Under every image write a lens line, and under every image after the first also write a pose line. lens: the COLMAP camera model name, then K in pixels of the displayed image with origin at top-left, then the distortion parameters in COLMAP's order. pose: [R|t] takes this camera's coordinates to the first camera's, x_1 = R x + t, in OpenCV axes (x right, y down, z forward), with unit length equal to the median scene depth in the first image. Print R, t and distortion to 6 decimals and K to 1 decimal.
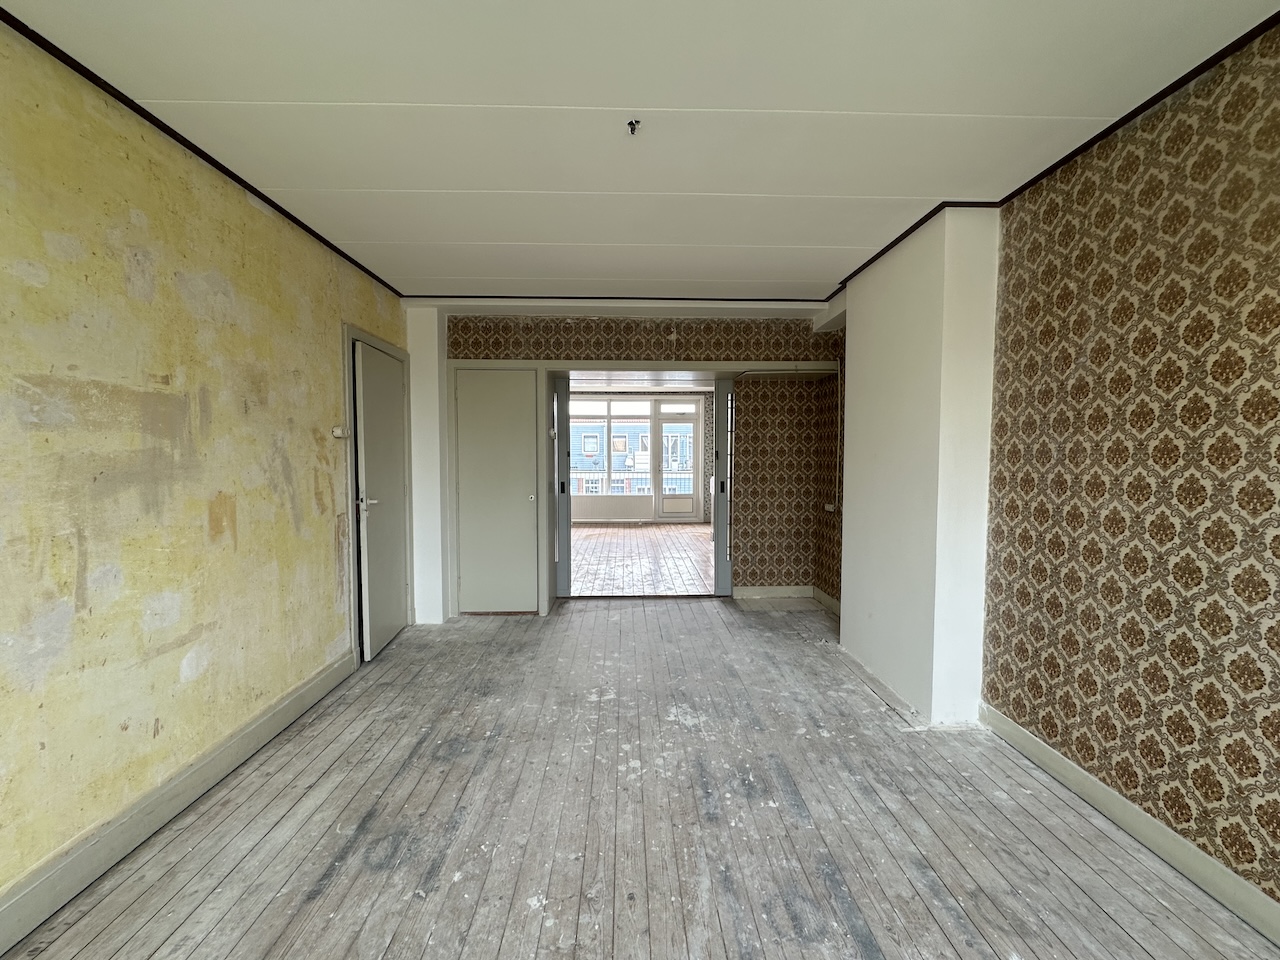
lens RADIAL K [[520.5, 0, 640.0], [0, 520.5, 480.0], [0, 0, 1]] dist [-0.001157, -0.000106]
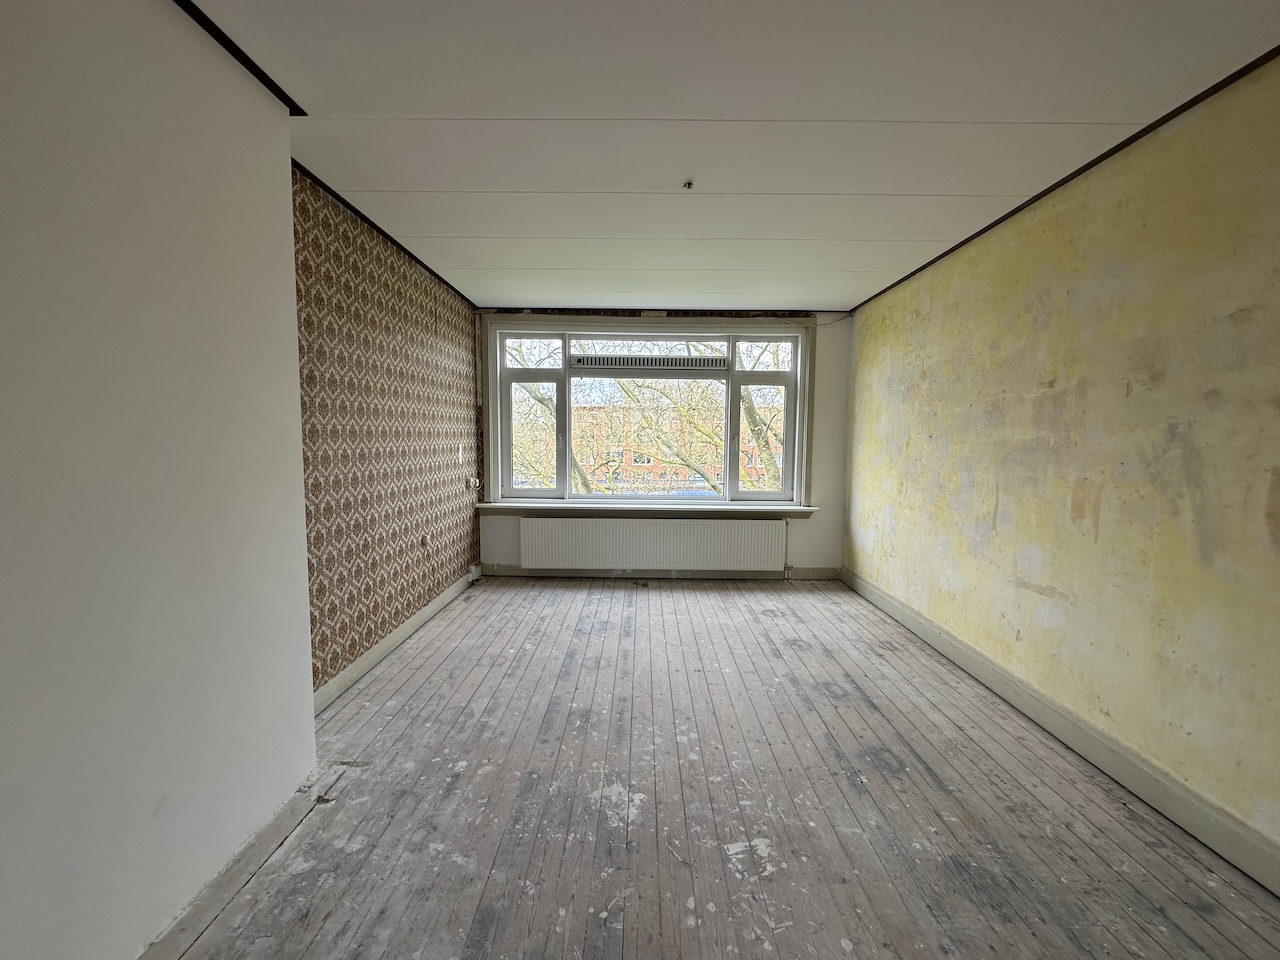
lens RADIAL K [[520.5, 0, 640.0], [0, 520.5, 480.0], [0, 0, 1]] dist [-0.001157, -0.000106]
pose [[-0.999385, -0.013123, 0.032518, 0.051203], [-0.008818, 0.991587, 0.129139, -0.104579], [-0.033939, 0.128773, -0.991093, 2.139169]]
